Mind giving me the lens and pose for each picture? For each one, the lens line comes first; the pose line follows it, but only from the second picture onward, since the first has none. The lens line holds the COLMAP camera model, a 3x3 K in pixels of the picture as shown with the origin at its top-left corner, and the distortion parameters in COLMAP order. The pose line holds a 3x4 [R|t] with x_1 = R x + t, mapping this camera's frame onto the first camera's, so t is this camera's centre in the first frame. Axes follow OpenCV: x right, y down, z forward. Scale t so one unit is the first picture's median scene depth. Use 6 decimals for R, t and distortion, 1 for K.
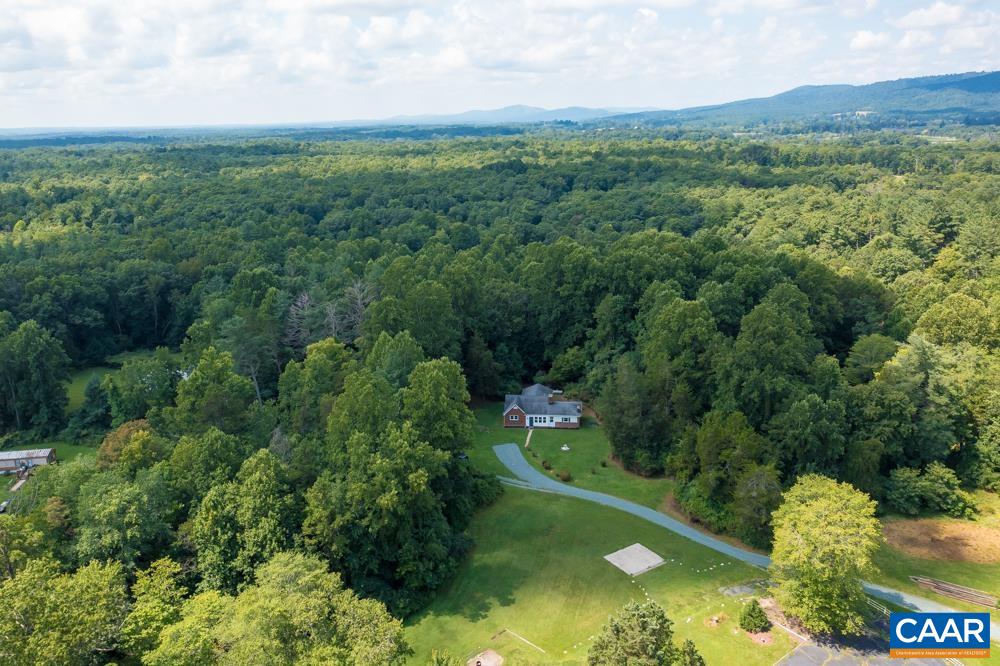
lens RADIAL K [[821.8, 0, 500.0], [0, 821.8, 333.0], [0, 0, 1]] dist [-0.018362, 0.007937]
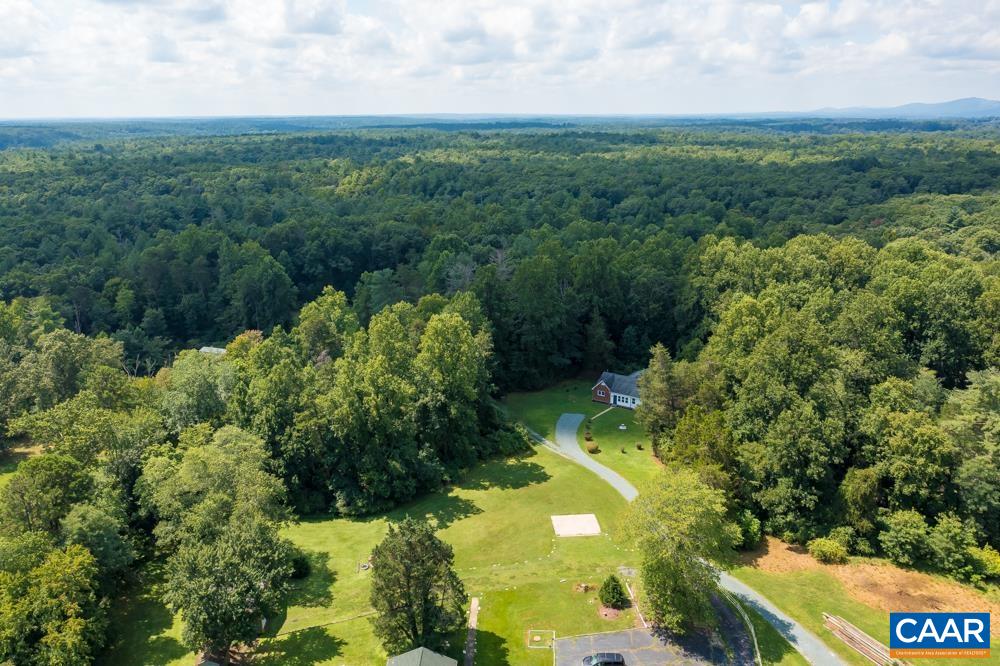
lens RADIAL K [[821.8, 0, 500.0], [0, 821.8, 333.0], [0, 0, 1]] dist [-0.018362, 0.007937]
pose [[0.869124, 0.141754, -0.473845, 0.179399], [-0.136654, 0.989578, 0.045388, -0.001735], [0.475341, 0.025305, 0.879438, 0.003674]]
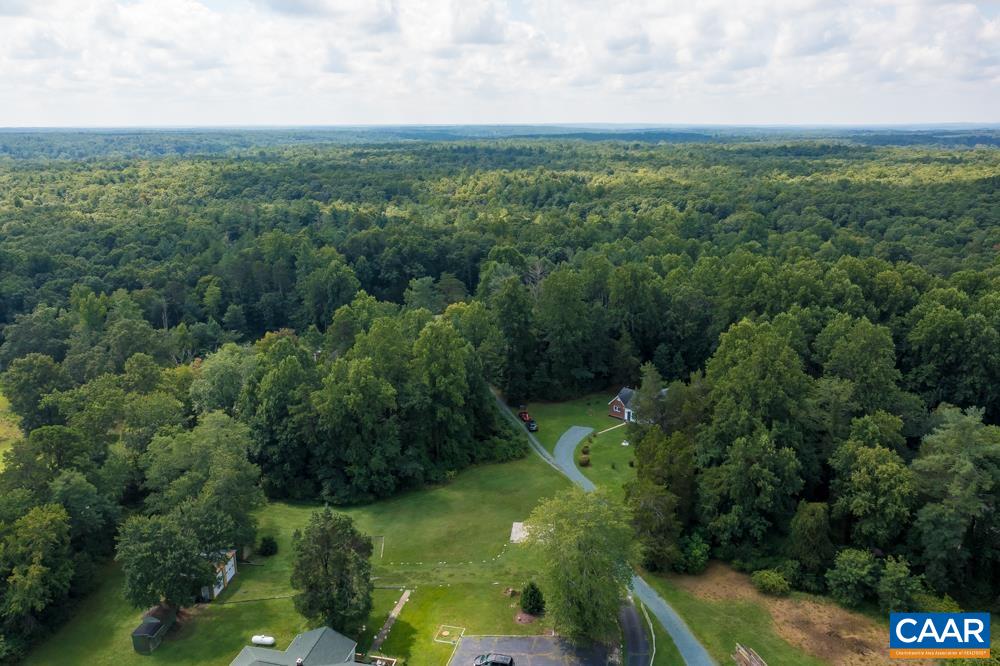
lens RADIAL K [[823.9, 0, 506.2], [0, 823.9, 348.9], [0, 0, 1]] dist [-0.009182, -0.003067]
pose [[0.755874, 0.190104, -0.626510, 0.254971], [-0.178044, 0.980539, 0.082721, -0.015944], [0.630044, 0.049020, 0.775011, 0.038590]]
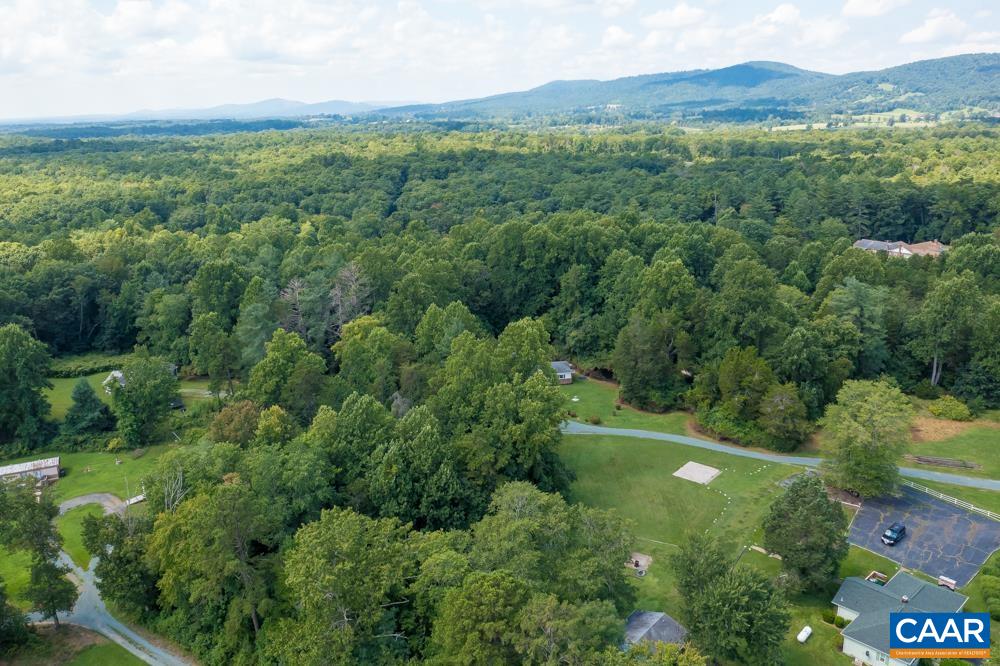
lens RADIAL K [[823.9, 0, 506.2], [0, 823.9, 348.9], [0, 0, 1]] dist [-0.009182, -0.003067]
pose [[0.955305, -0.083011, 0.283729, -0.134830], [0.076206, 0.996479, 0.034961, 0.010079], [-0.285632, -0.011776, 0.958267, -0.022807]]
